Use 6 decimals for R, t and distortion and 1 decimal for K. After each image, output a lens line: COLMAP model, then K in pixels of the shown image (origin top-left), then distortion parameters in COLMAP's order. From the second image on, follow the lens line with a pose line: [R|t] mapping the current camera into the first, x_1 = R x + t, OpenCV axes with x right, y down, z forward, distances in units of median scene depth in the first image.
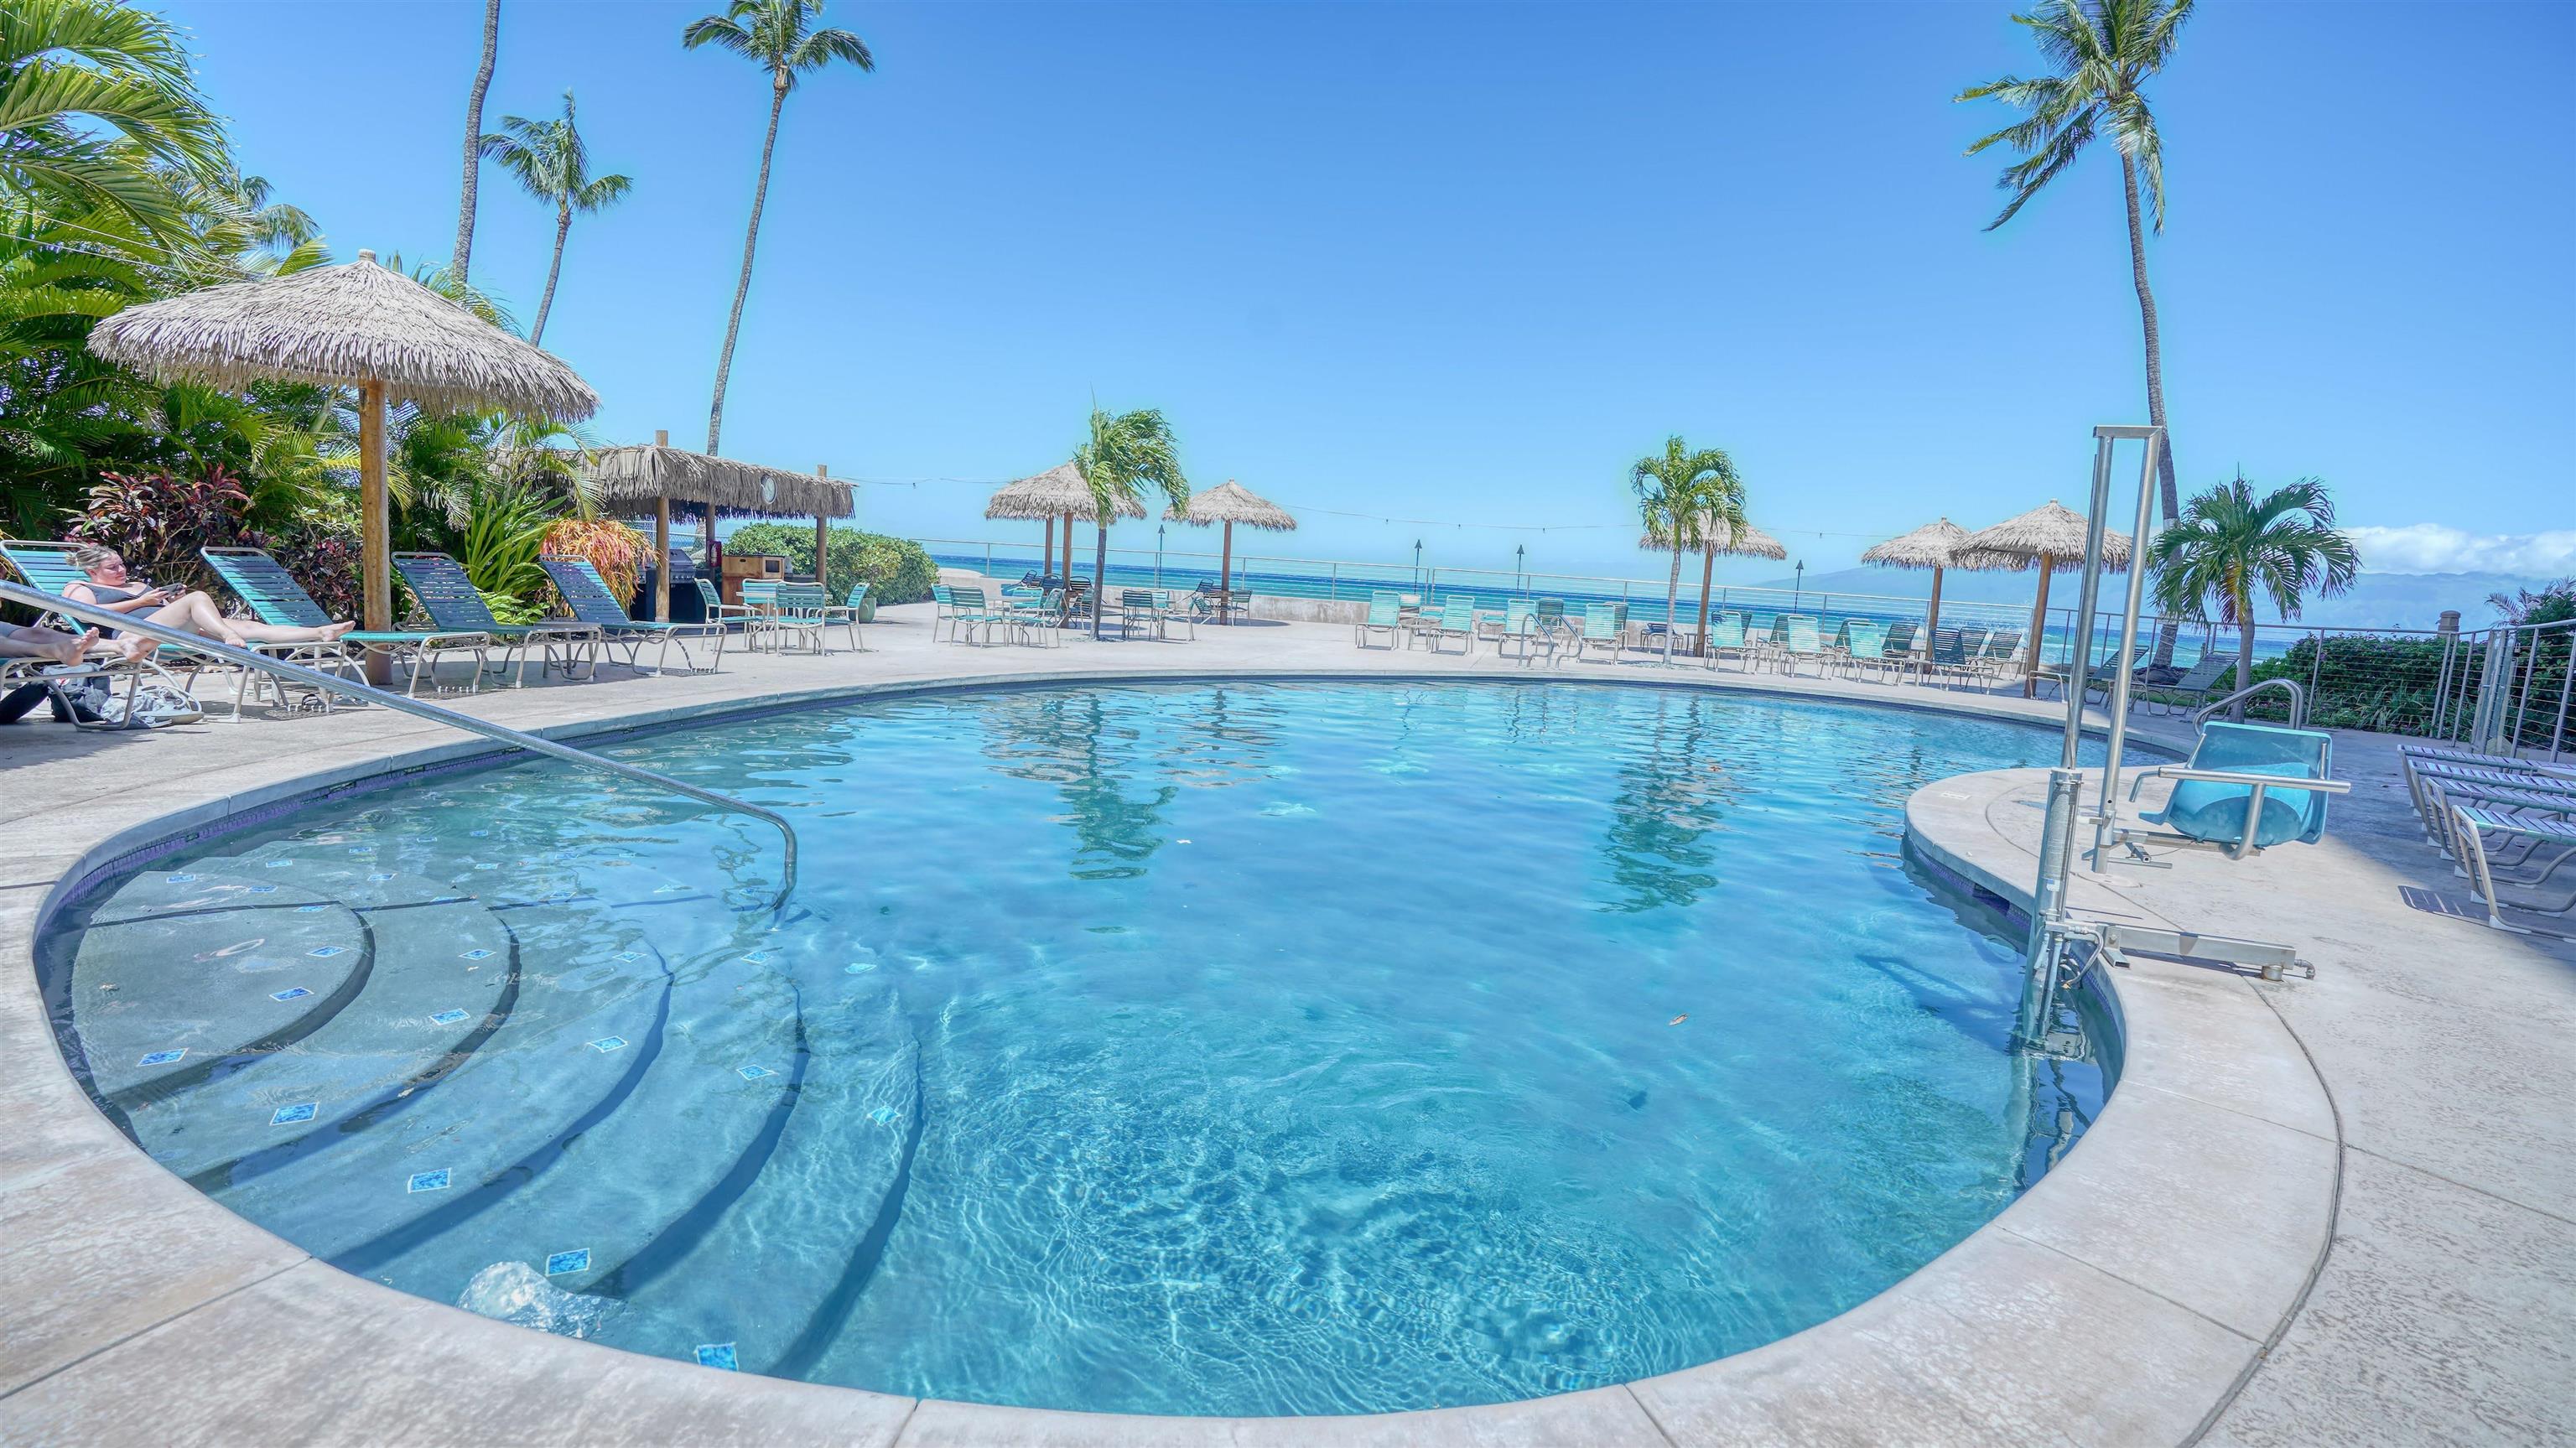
lens RADIAL K [[1201.7, 0, 1284.5], [0, 1201.7, 738.9], [0, 0, 1]] dist [-0.068412, 0.026538]
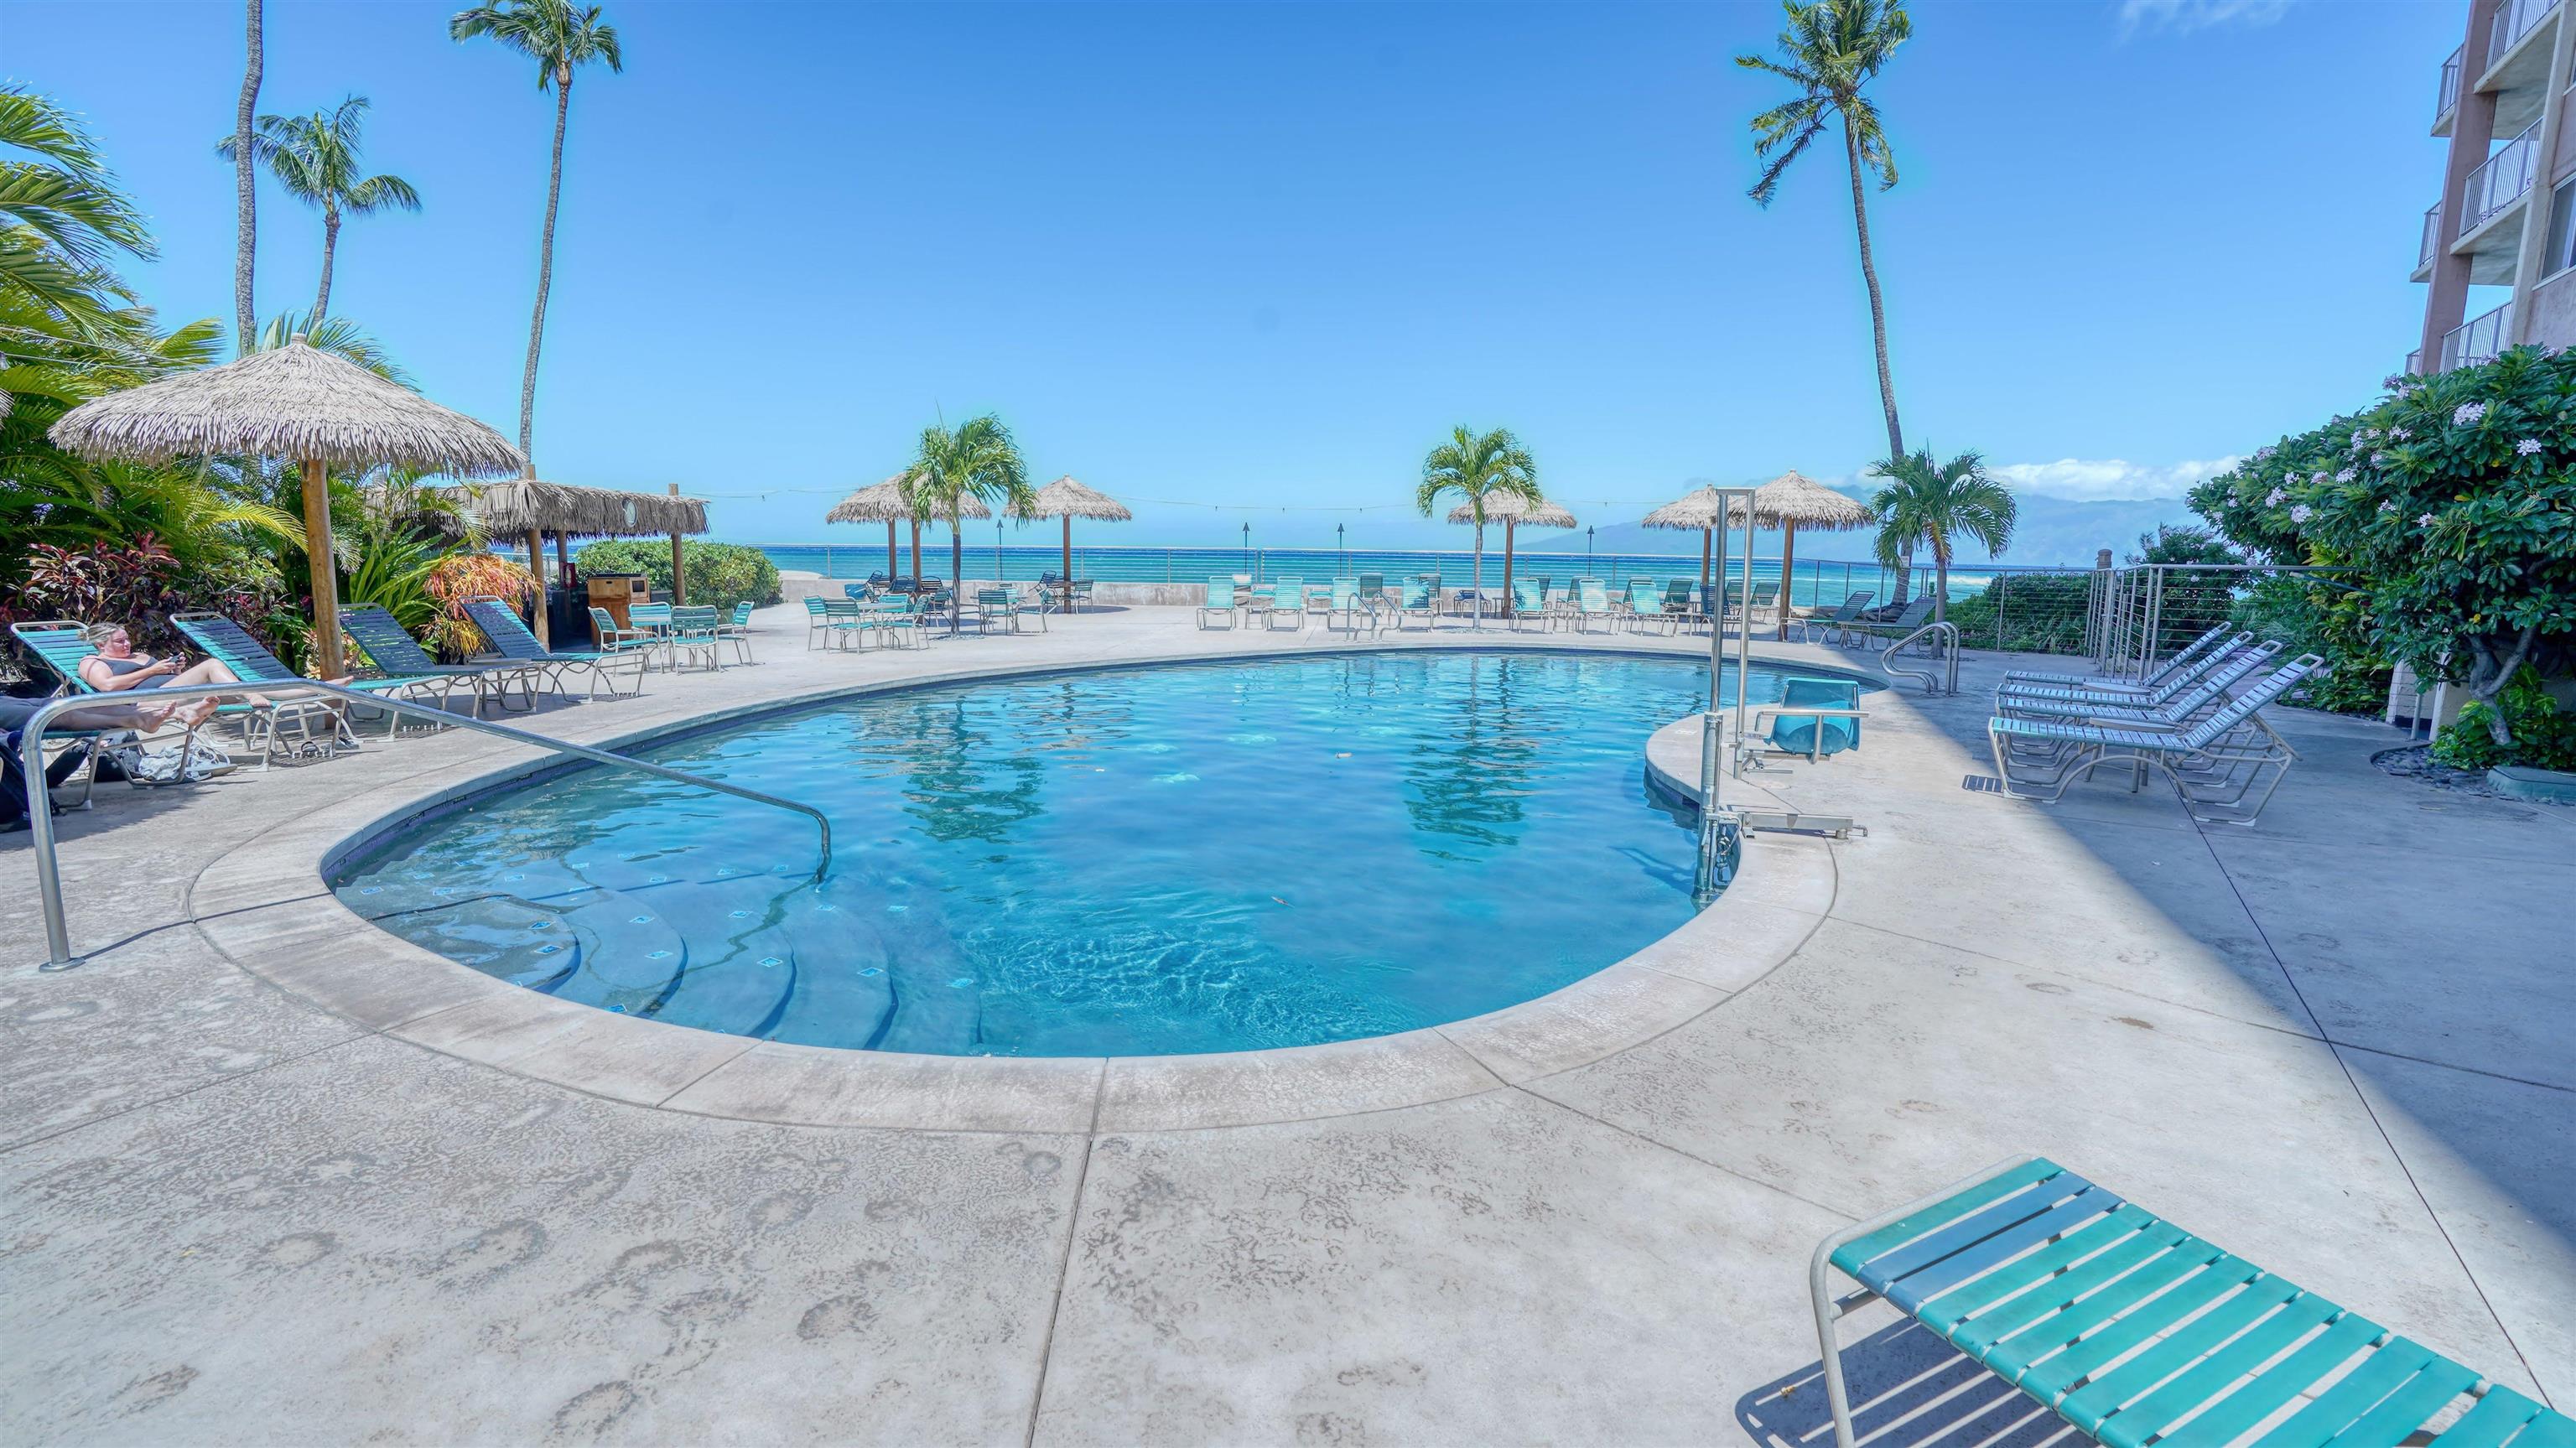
lens RADIAL K [[1201.7, 0, 1275.0], [0, 1201.7, 731.2], [0, 0, 1]] dist [-0.068412, 0.026538]
pose [[0.989167, -0.068335, 0.129917, -0.022842], [0.065925, 0.997565, 0.022769, -0.005337], [-0.131157, -0.013957, 0.991263, -0.106150]]
